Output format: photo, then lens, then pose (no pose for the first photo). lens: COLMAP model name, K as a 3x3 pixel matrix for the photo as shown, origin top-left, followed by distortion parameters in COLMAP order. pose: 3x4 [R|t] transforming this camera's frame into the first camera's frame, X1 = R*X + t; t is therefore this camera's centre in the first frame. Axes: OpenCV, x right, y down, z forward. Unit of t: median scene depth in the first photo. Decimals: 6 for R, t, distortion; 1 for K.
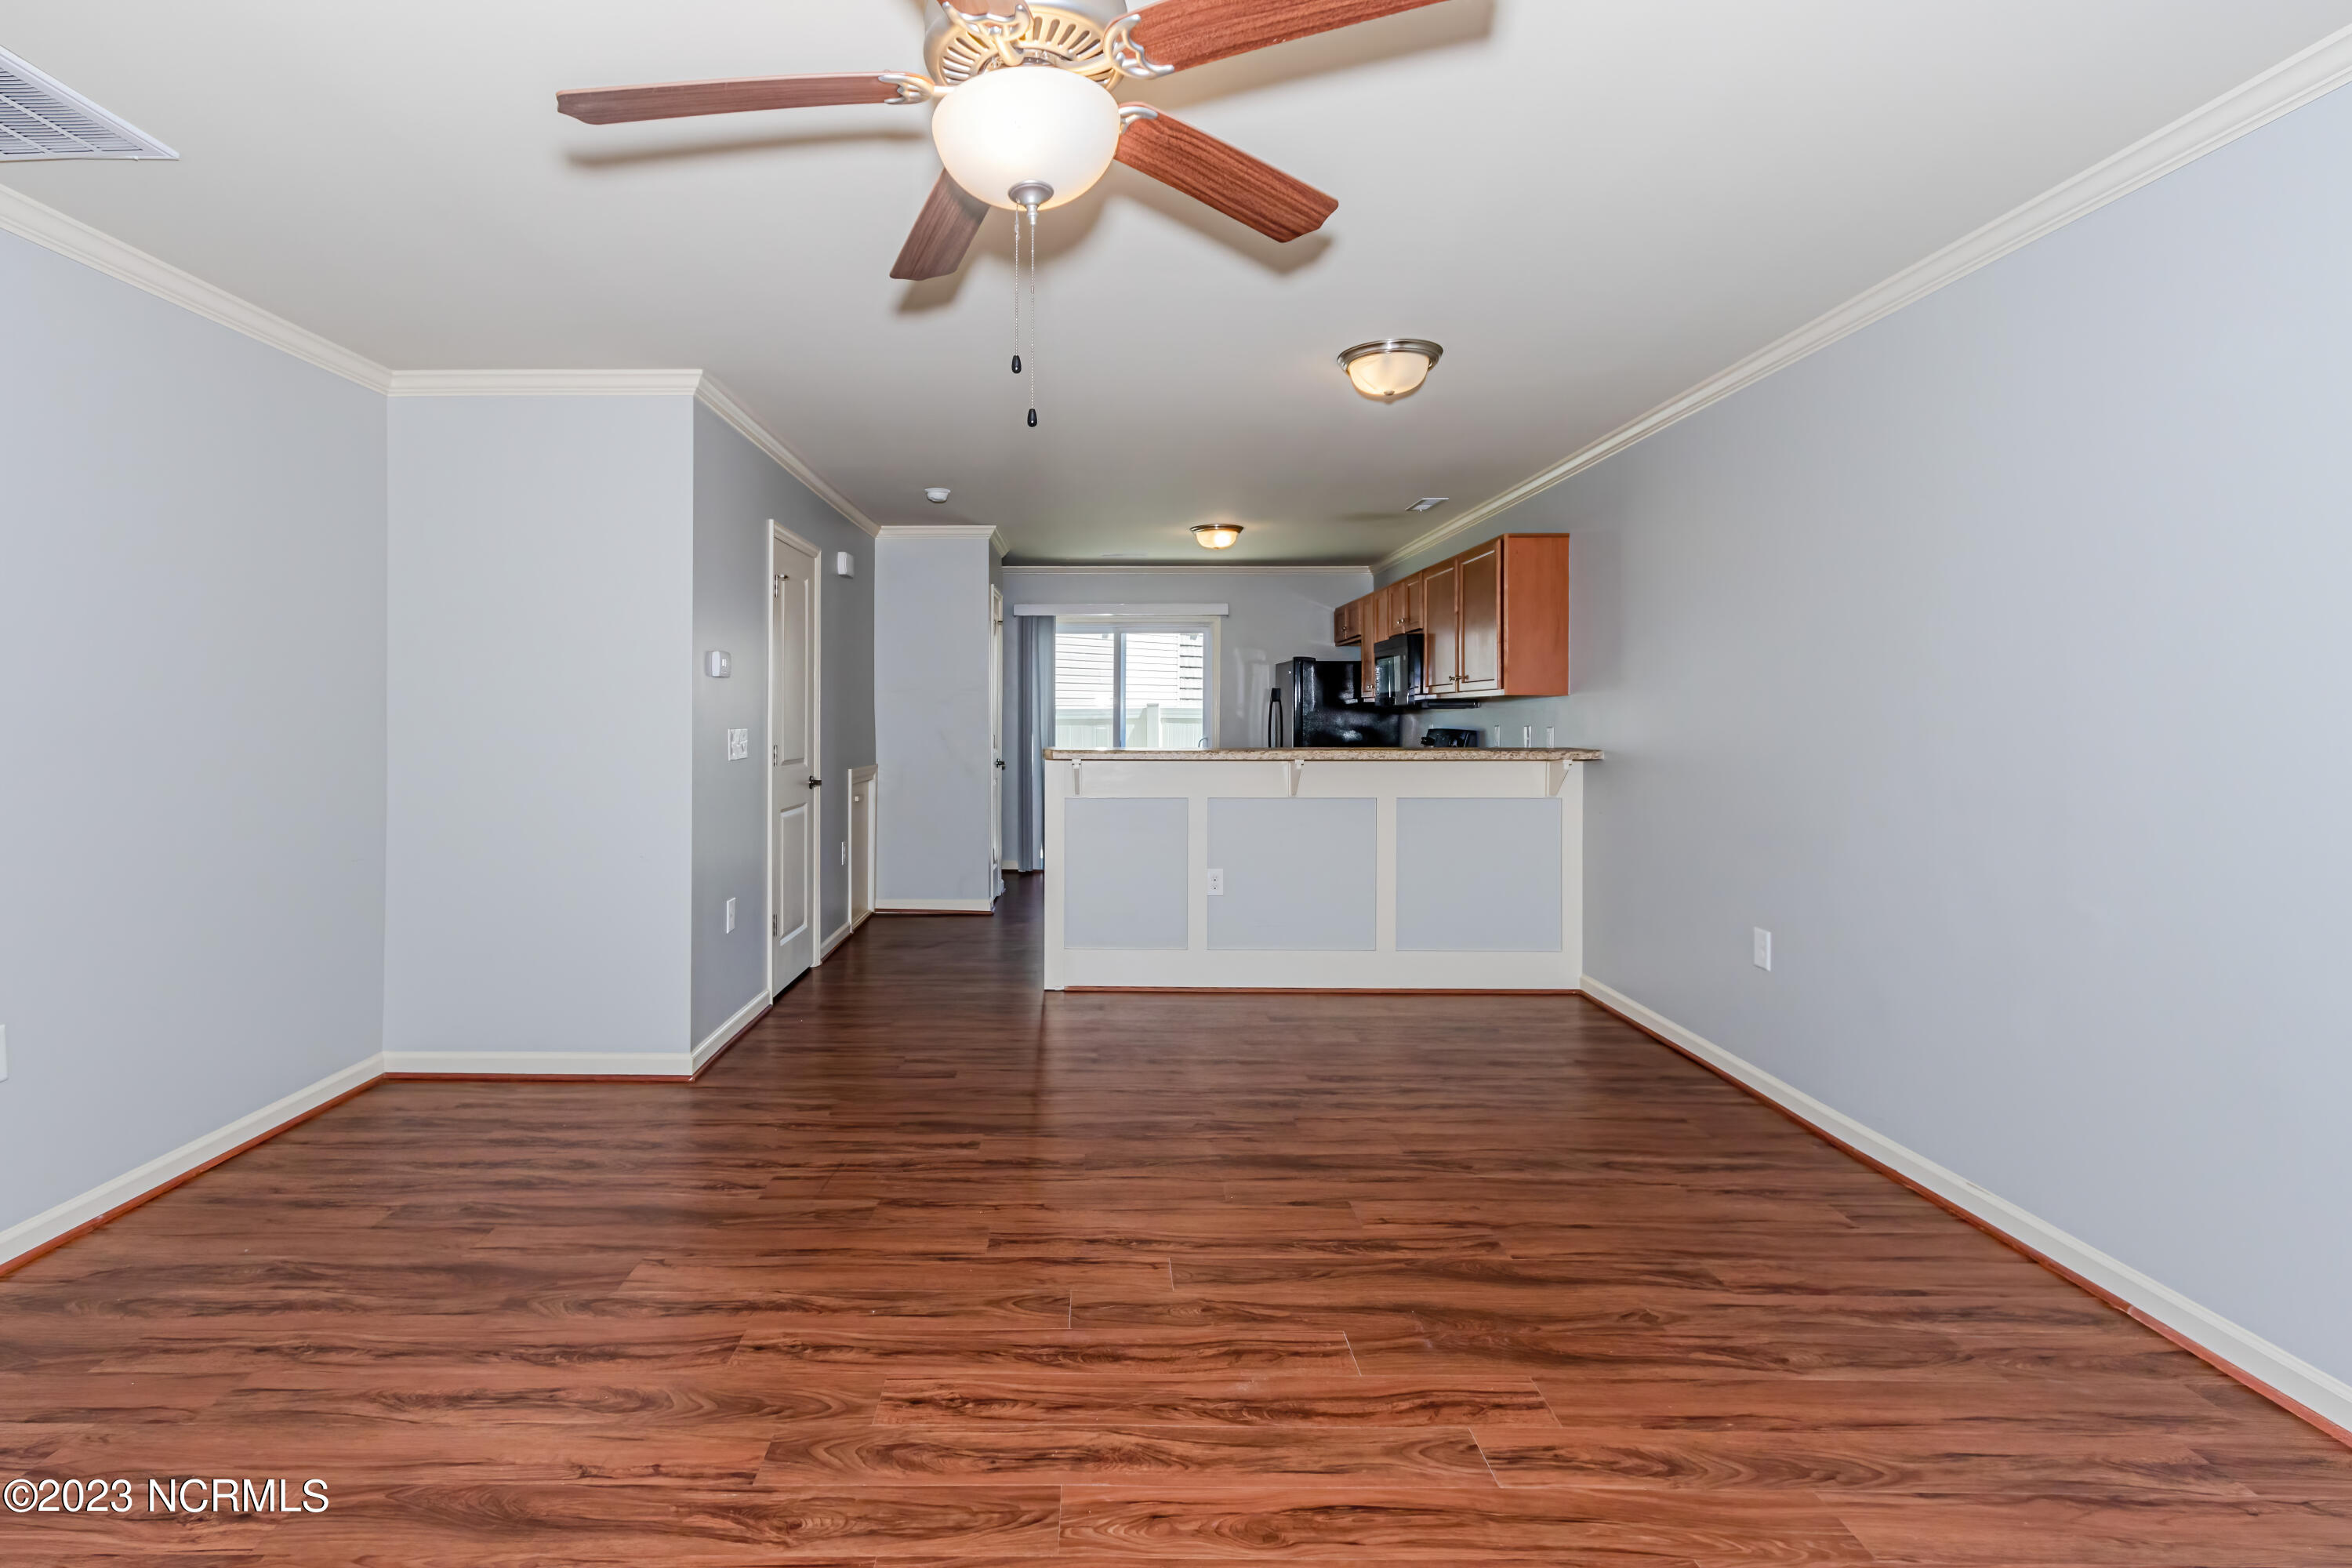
lens RADIAL K [[1130.6, 0, 1118.6], [0, 1130.6, 728.5], [0, 0, 1]] dist [0.002922, -0.000022]
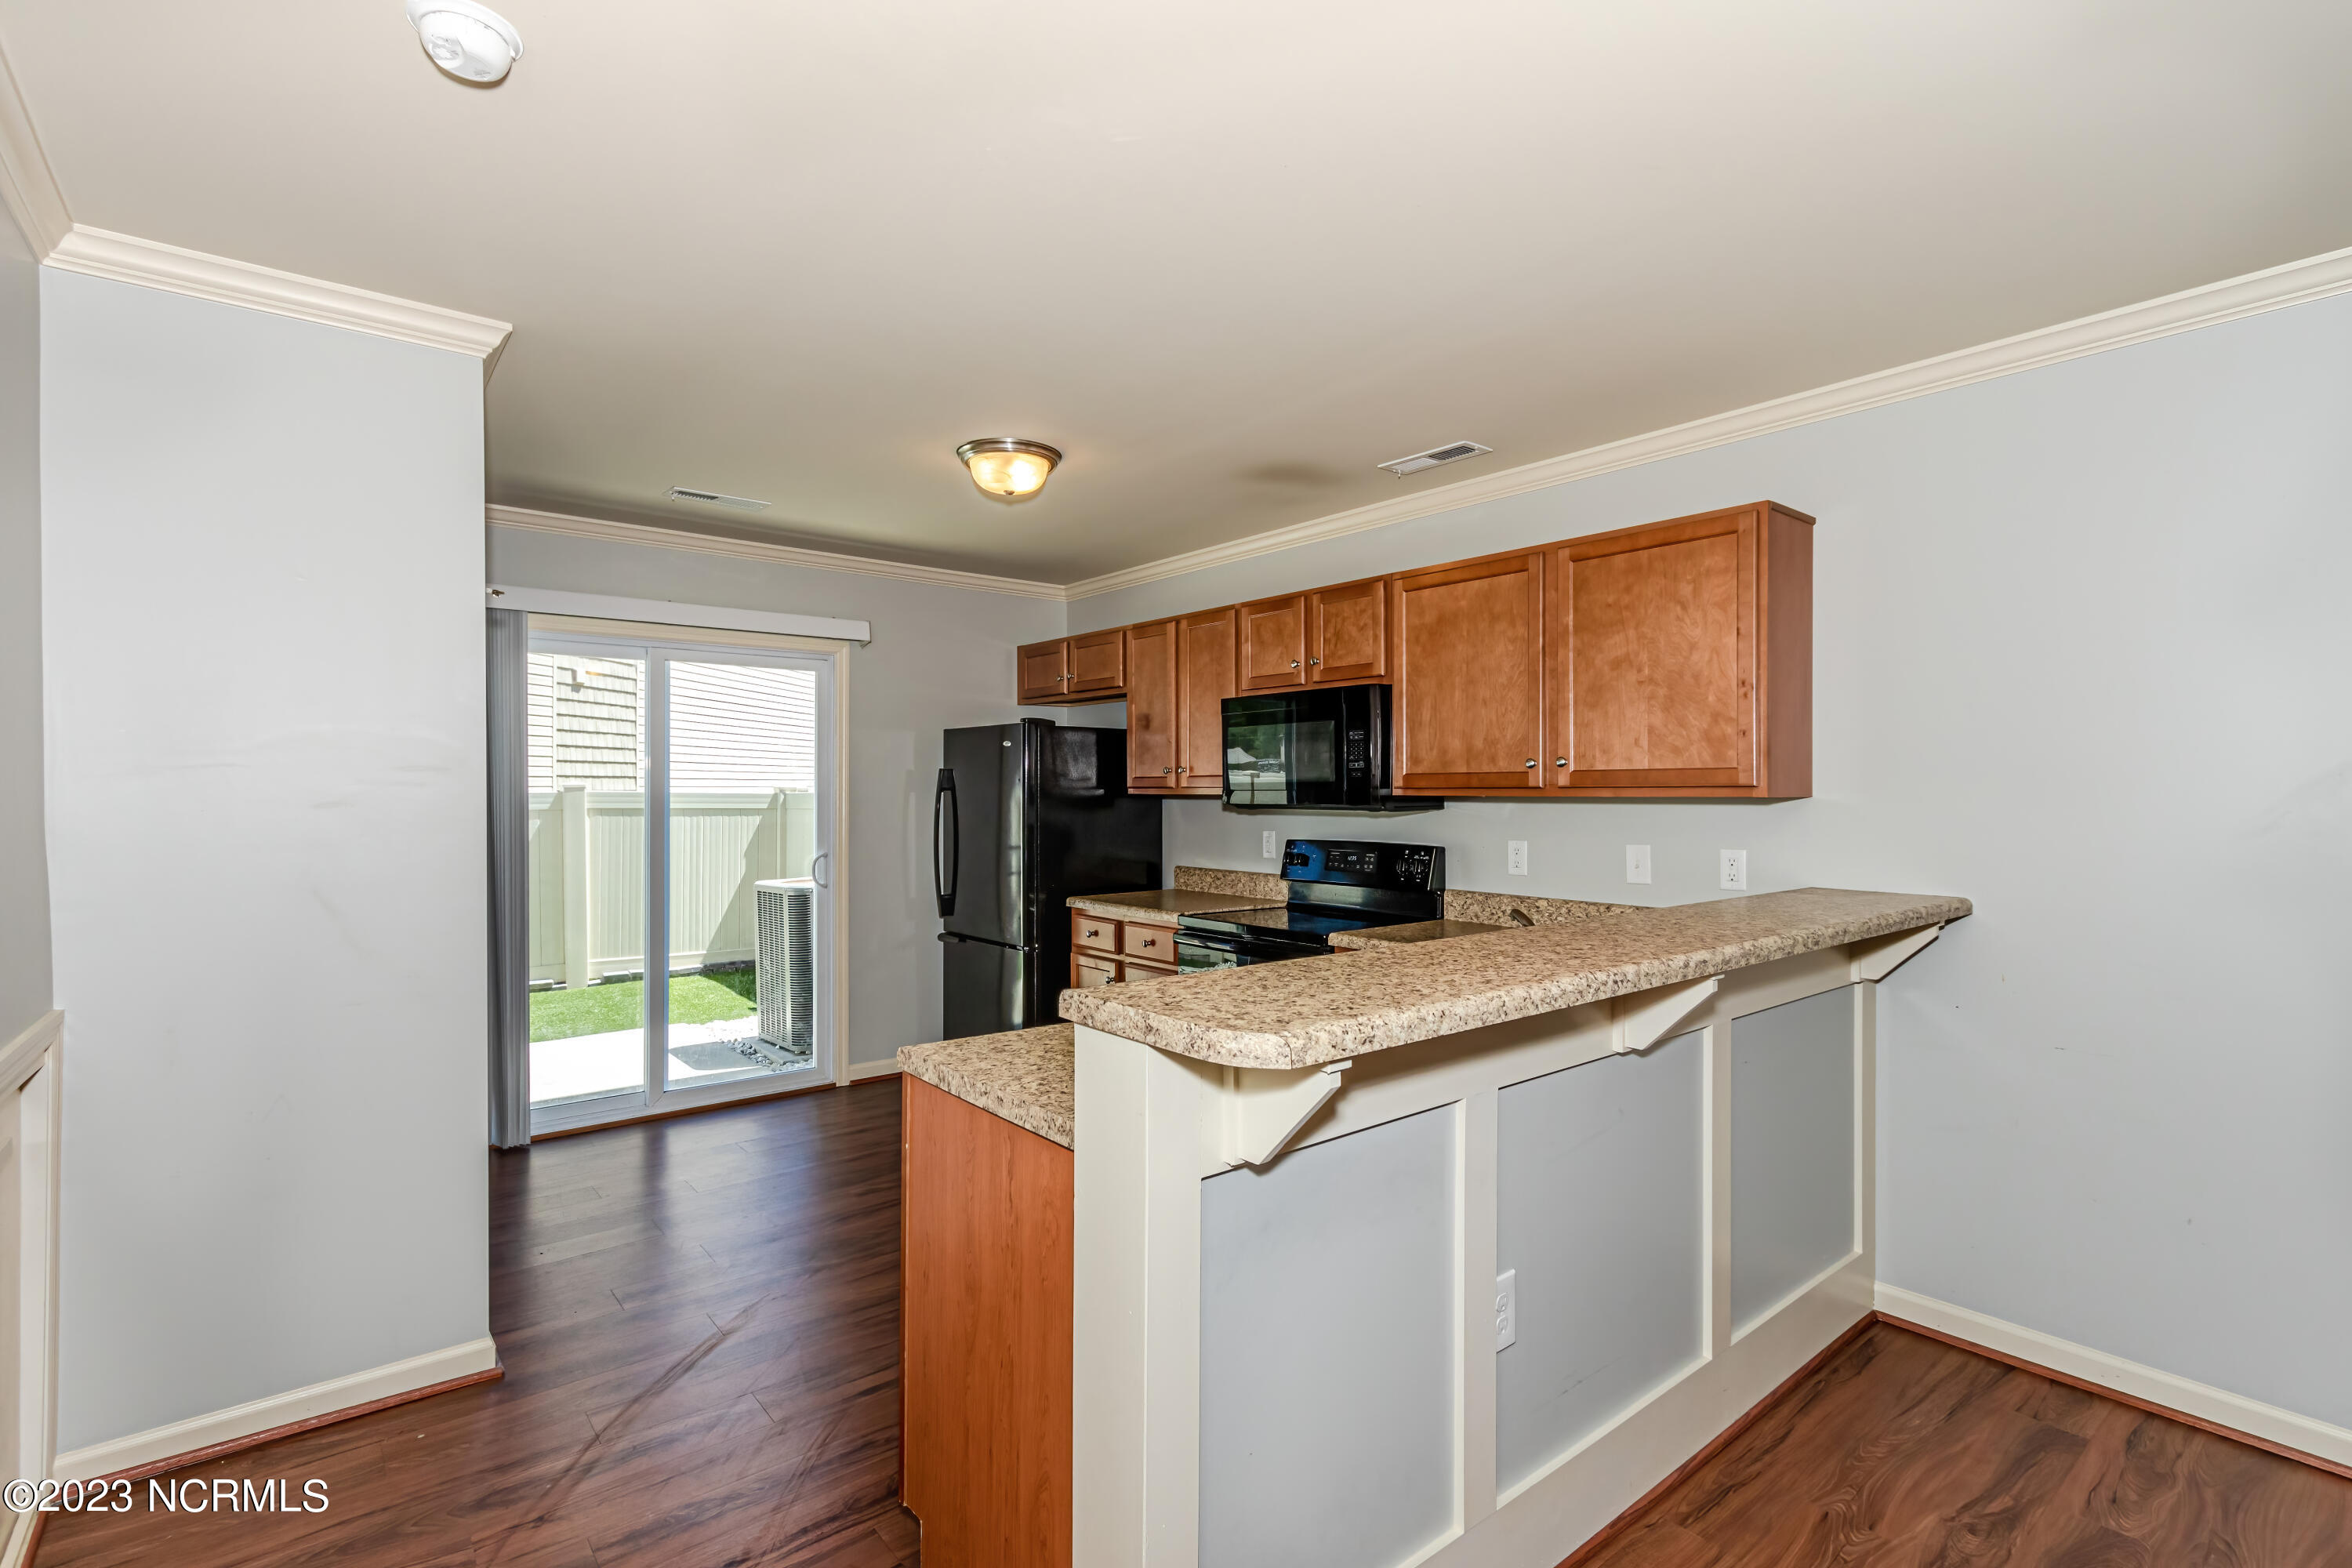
lens RADIAL K [[1095.1, 0, 1171.4], [0, 1095.1, 767.3], [0, 0, 1]] dist [0.001347, -0.000381]
pose [[0.778701, 0.010926, 0.627300, -0.467262], [0.007942, 0.999597, -0.027270, -0.066391], [-0.627345, 0.026217, 0.778300, 1.609185]]
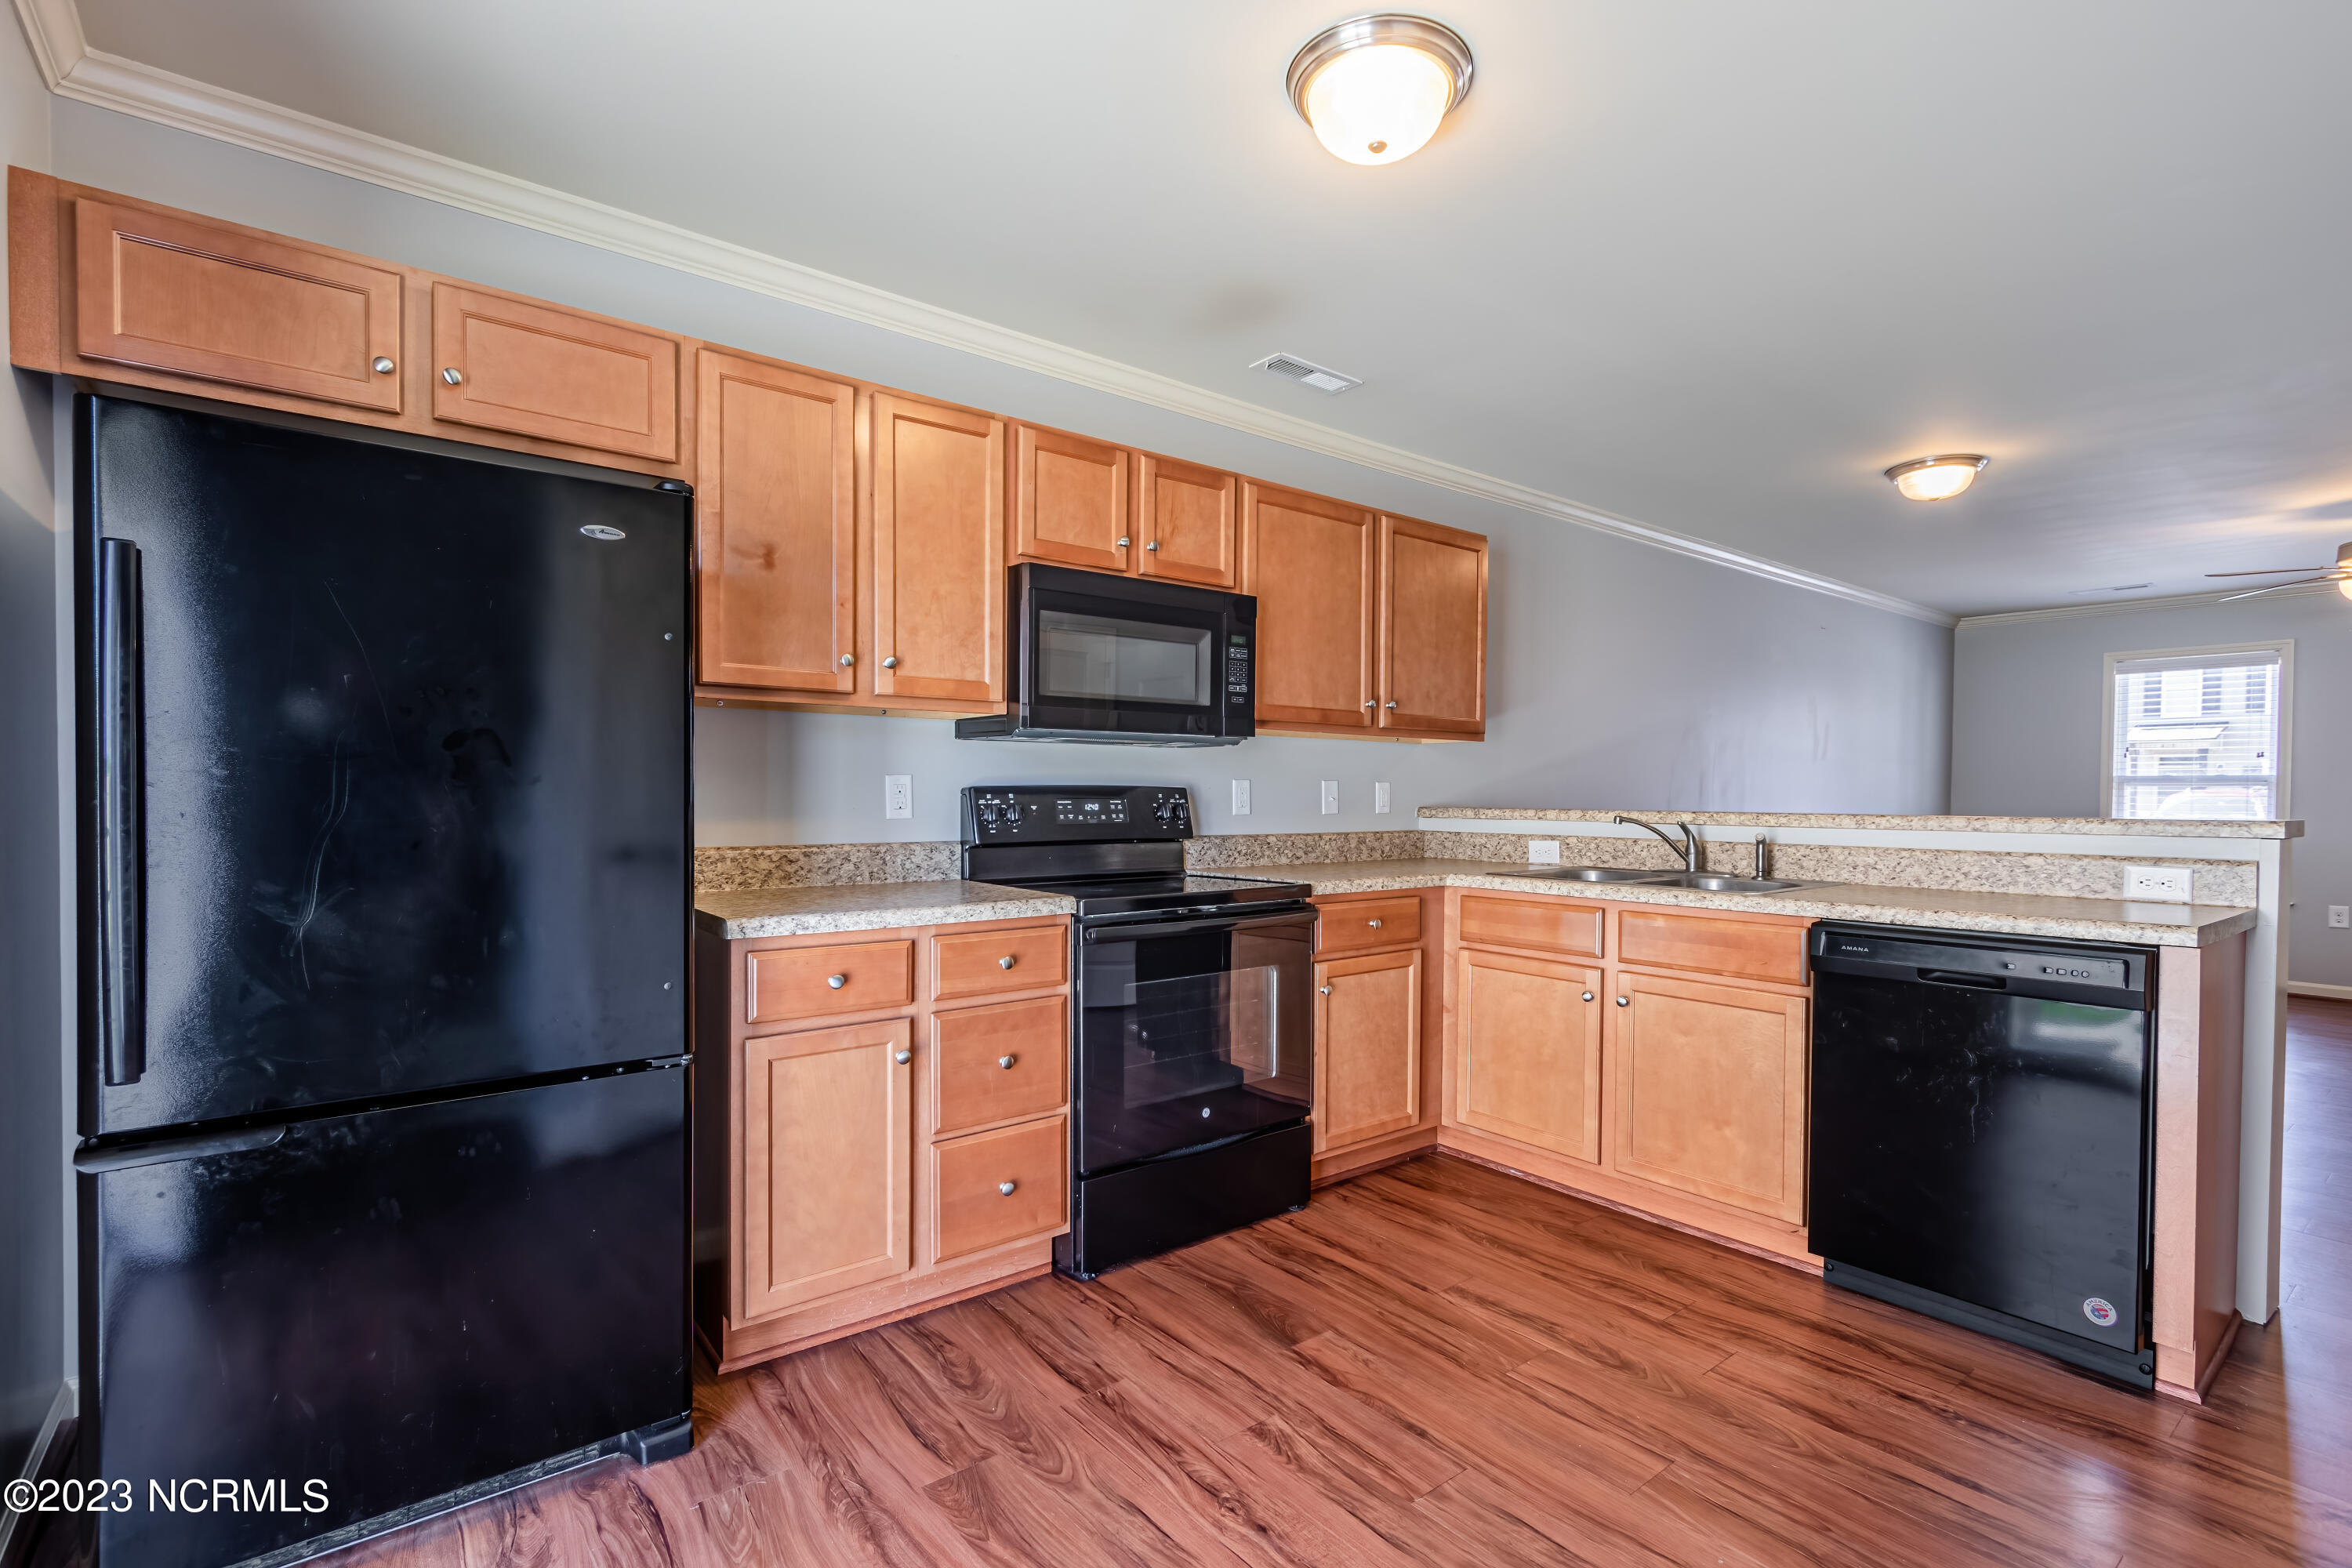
lens RADIAL K [[1086.9, 0, 1213.4], [0, 1086.9, 804.0], [0, 0, 1]] dist [0.003004, -0.000996]
pose [[-0.623939, -0.013966, 0.781348, -0.287392], [-0.000451, 0.999847, 0.017511, 0.005861], [-0.781473, 0.010573, -0.623850, 3.504531]]
